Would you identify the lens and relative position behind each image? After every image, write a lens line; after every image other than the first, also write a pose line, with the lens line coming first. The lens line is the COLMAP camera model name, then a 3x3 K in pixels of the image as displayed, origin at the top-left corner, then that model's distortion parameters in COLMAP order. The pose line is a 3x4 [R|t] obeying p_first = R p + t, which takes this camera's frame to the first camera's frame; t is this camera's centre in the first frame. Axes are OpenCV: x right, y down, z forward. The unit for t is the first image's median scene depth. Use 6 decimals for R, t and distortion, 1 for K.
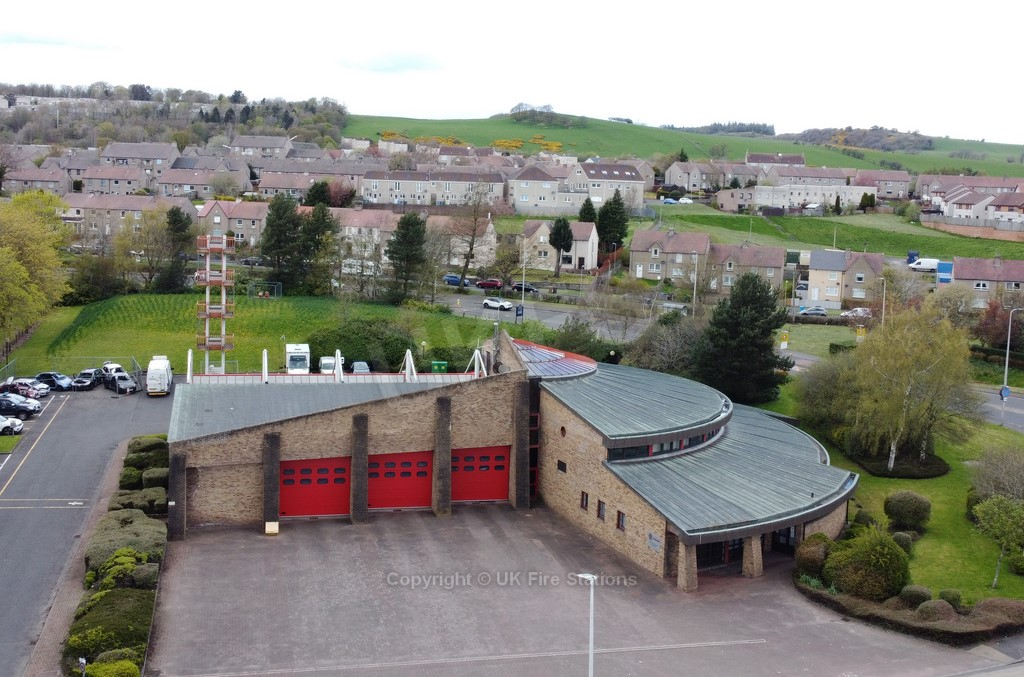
lens RADIAL K [[1128.1, 0, 500.1], [0, 1128.1, 295.9], [0, 0, 1]] dist [0.018434, -0.036897]
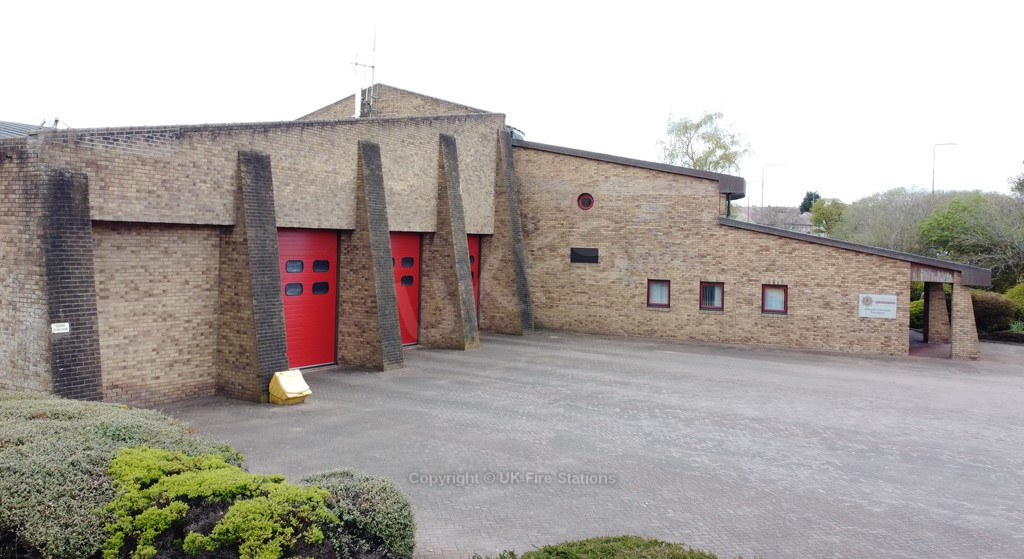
lens RADIAL K [[883.9, 0, 494.6], [0, 883.9, 229.1], [0, 0, 1]] dist [0.007894, -0.013455]
pose [[0.714389, -0.010192, 0.699675, -0.333771], [0.067281, 0.996262, -0.054183, 0.159557], [-0.696507, 0.085783, 0.712404, 0.673836]]
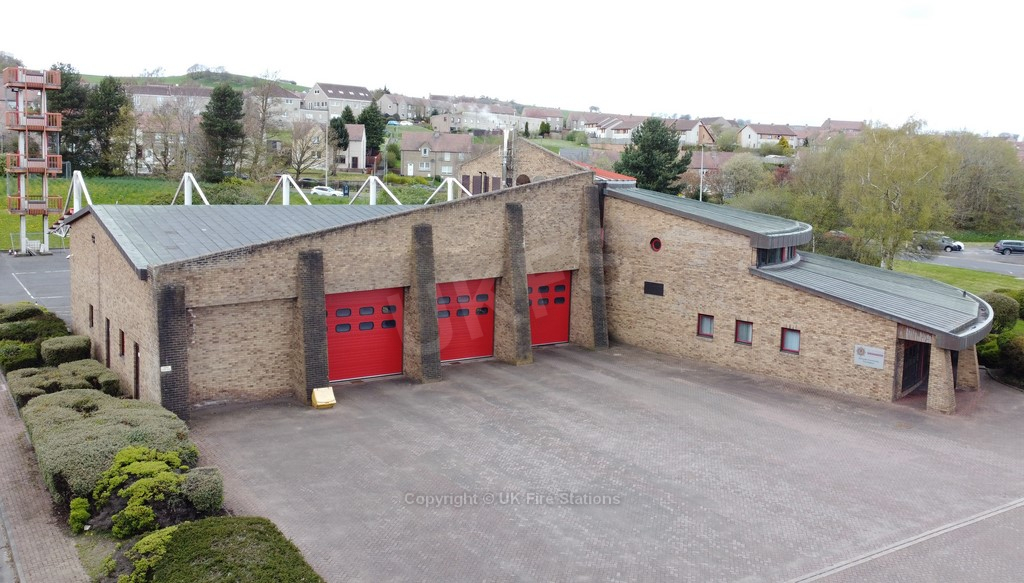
lens RADIAL K [[905.2, 0, 526.3], [0, 905.2, 246.5], [0, 0, 1]] dist [0.012489, -0.018346]
pose [[0.928784, -0.040519, 0.368400, -0.258160], [0.035938, 0.999168, 0.019293, 0.106038], [-0.368875, -0.004680, 0.929467, 0.446282]]
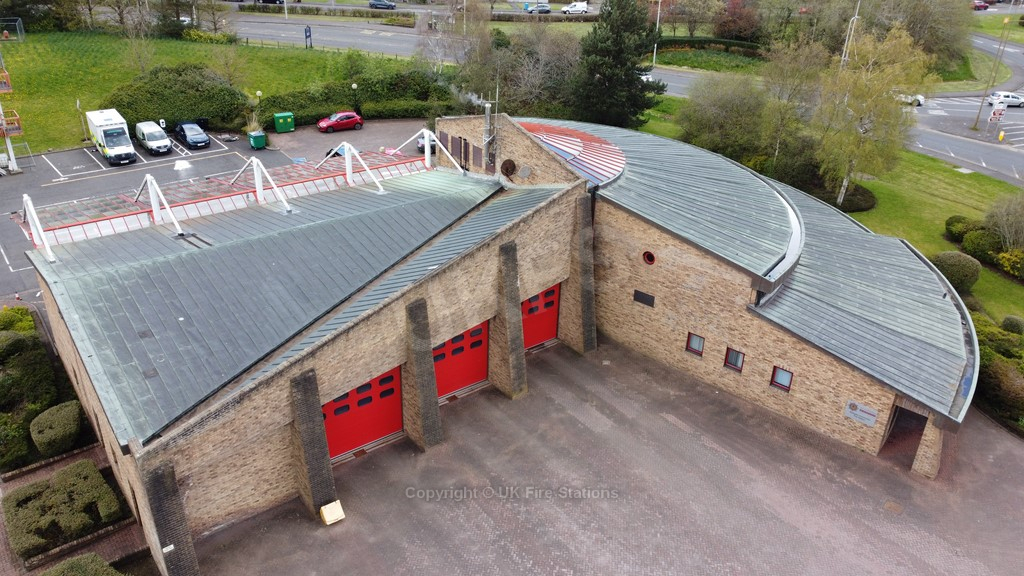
lens RADIAL K [[773.4, 0, 511.7], [0, 773.4, 287.6], [0, 0, 1]] dist [0.006519, -0.007339]
pose [[0.909150, -0.195160, 0.367912, -0.226060], [0.042102, 0.921950, 0.385013, -0.067615], [-0.414336, -0.334544, 0.846408, 0.582569]]
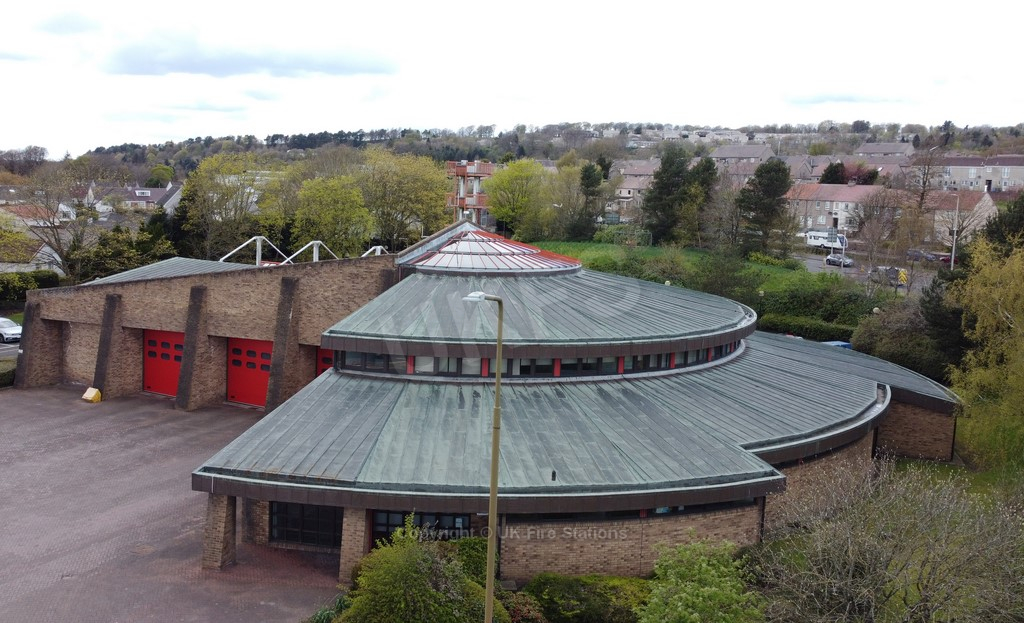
lens RADIAL K [[914.1, 0, 508.0], [0, 914.1, 282.6], [0, 0, 1]] dist [0.008046, -0.011847]
pose [[0.758492, 0.063380, -0.648593, 0.493927], [-0.077940, 0.996938, 0.006273, 0.076358], [0.647005, 0.045793, 0.761109, 0.594553]]
